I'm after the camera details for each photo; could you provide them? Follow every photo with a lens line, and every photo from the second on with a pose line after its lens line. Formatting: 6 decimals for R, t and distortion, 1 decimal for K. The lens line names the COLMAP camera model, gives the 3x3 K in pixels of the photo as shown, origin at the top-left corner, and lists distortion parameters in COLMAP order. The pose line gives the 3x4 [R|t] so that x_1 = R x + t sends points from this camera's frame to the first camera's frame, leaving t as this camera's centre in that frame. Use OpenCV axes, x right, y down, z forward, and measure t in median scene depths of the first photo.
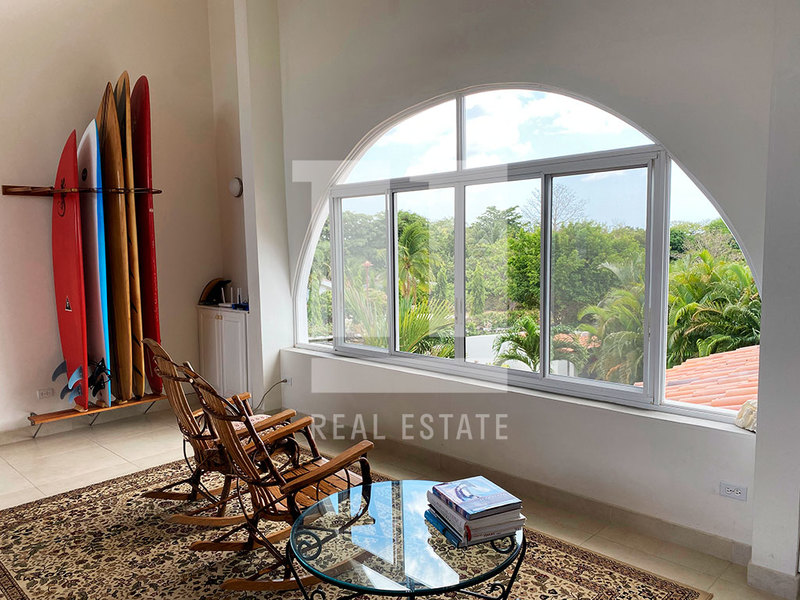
lens RADIAL K [[612.5, 0, 400.5], [0, 612.5, 301.5], [0, 0, 1]] dist [0.011010, -0.010278]
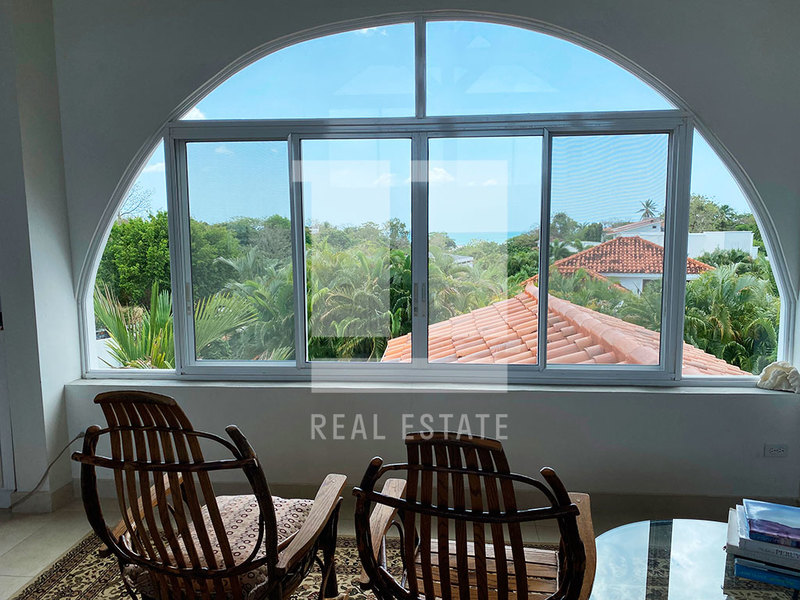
lens RADIAL K [[612.5, 0, 400.1], [0, 612.5, 300.1], [0, 0, 1]] dist [0.011010, -0.010278]
pose [[0.770385, -0.054783, 0.635221, -0.433206], [0.049060, 0.998441, 0.026609, -0.005067], [-0.635689, 0.010665, 0.771872, 0.426712]]
